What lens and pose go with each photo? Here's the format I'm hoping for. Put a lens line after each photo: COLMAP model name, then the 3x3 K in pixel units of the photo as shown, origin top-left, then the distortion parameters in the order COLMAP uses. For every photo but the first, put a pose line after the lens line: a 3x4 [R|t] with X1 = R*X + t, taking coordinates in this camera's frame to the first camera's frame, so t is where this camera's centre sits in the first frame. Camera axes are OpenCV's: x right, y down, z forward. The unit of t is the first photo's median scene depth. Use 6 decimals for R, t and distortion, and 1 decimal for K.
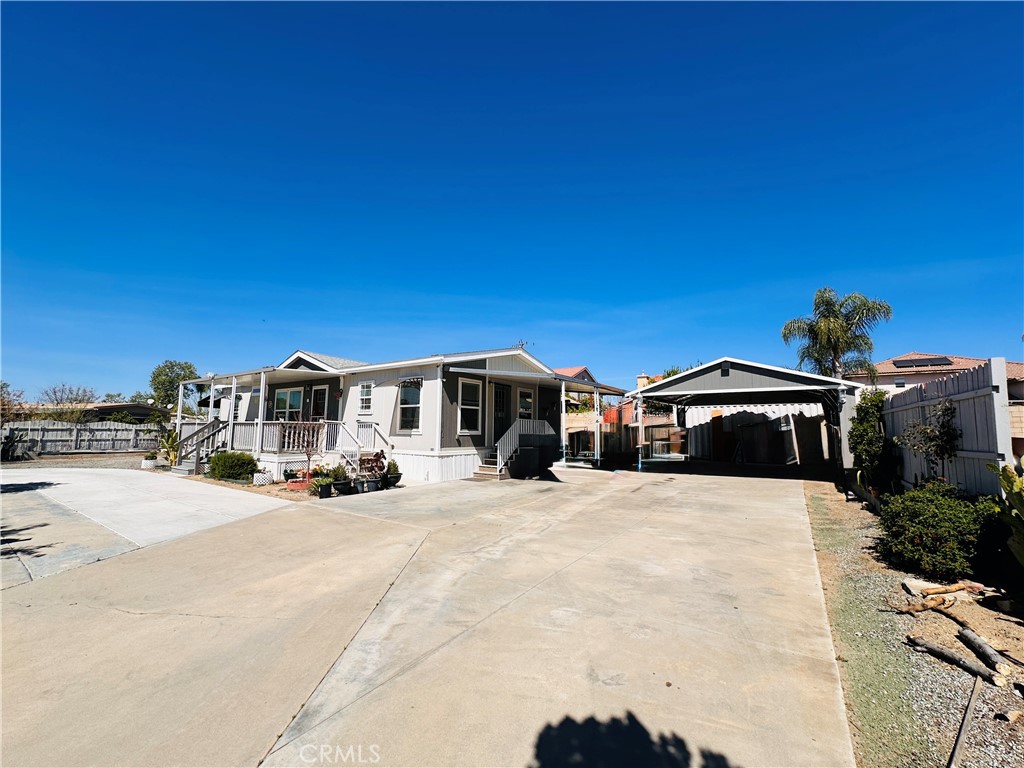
lens RADIAL K [[407.9, 0, 511.7], [0, 407.9, 382.7], [0, 0, 1]] dist [-0.003370, 0.001125]
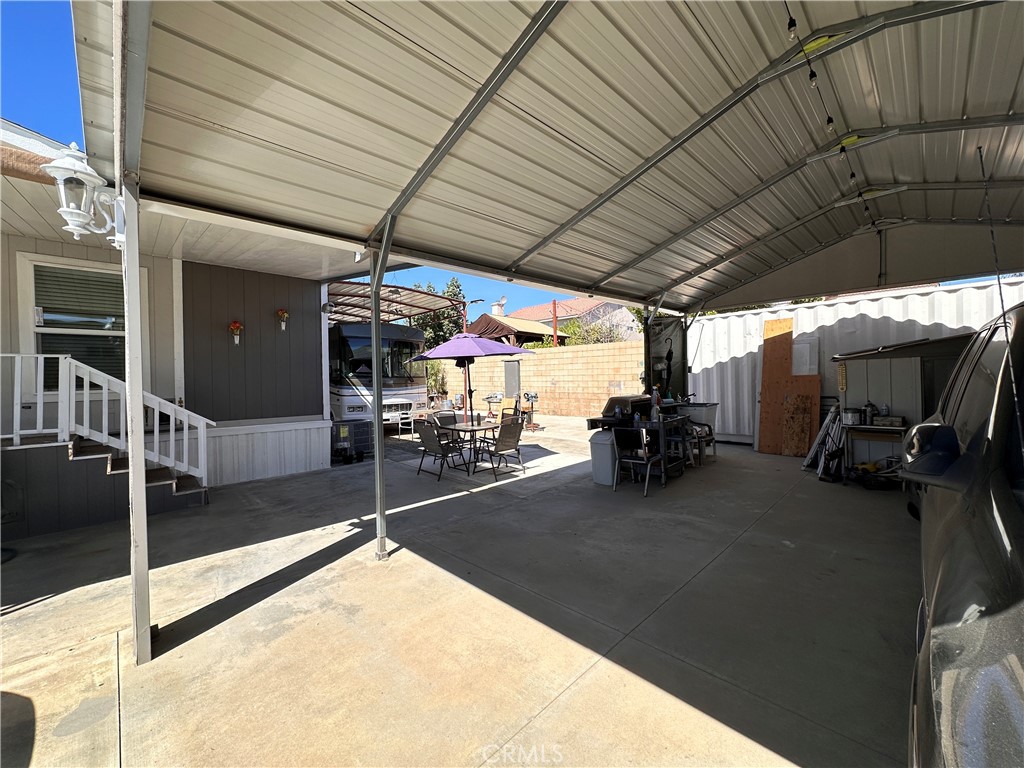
lens RADIAL K [[407.9, 0, 511.7], [0, 407.9, 382.7], [0, 0, 1]] dist [-0.003370, 0.001125]
pose [[0.979560, -0.020899, -0.200061, 0.414697], [0.045917, 0.991560, 0.121245, 0.084404], [0.195839, -0.127953, 0.972253, 0.711508]]
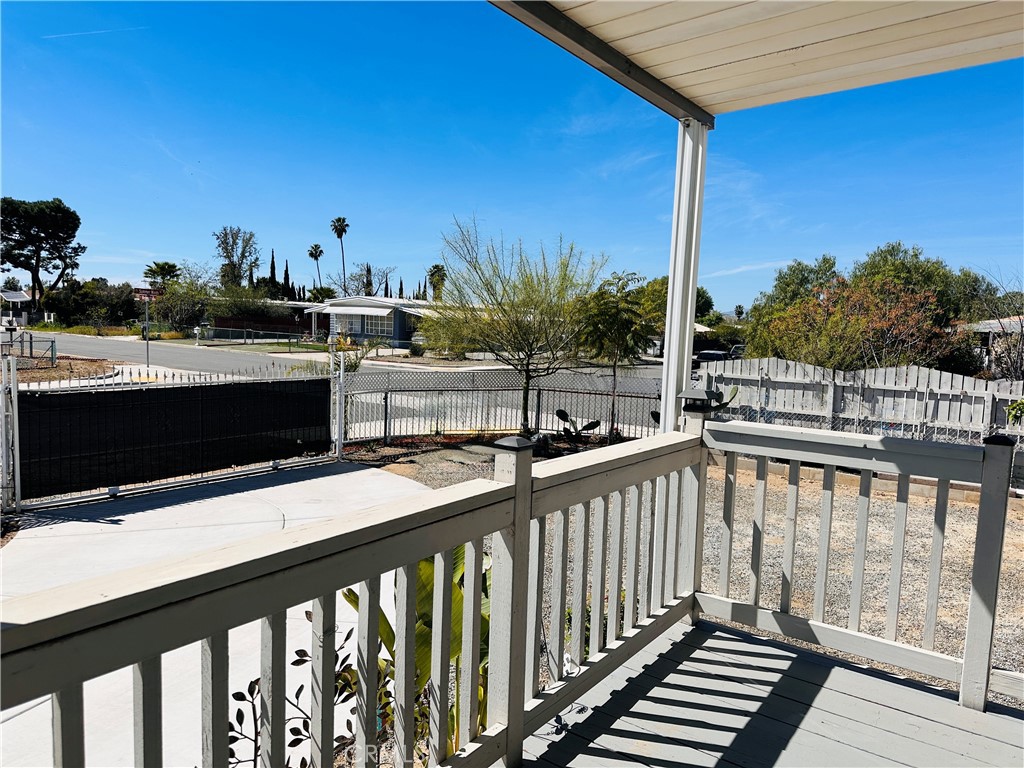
lens RADIAL K [[683.2, 0, 511.5], [0, 683.2, 383.5], [0, 0, 1]] dist [-0.000070, -0.000154]
pose [[-0.056105, 0.077546, -0.995409, -0.619710], [0.080018, 0.994121, 0.072936, 0.061882], [0.995213, -0.075559, -0.061980, 0.973023]]
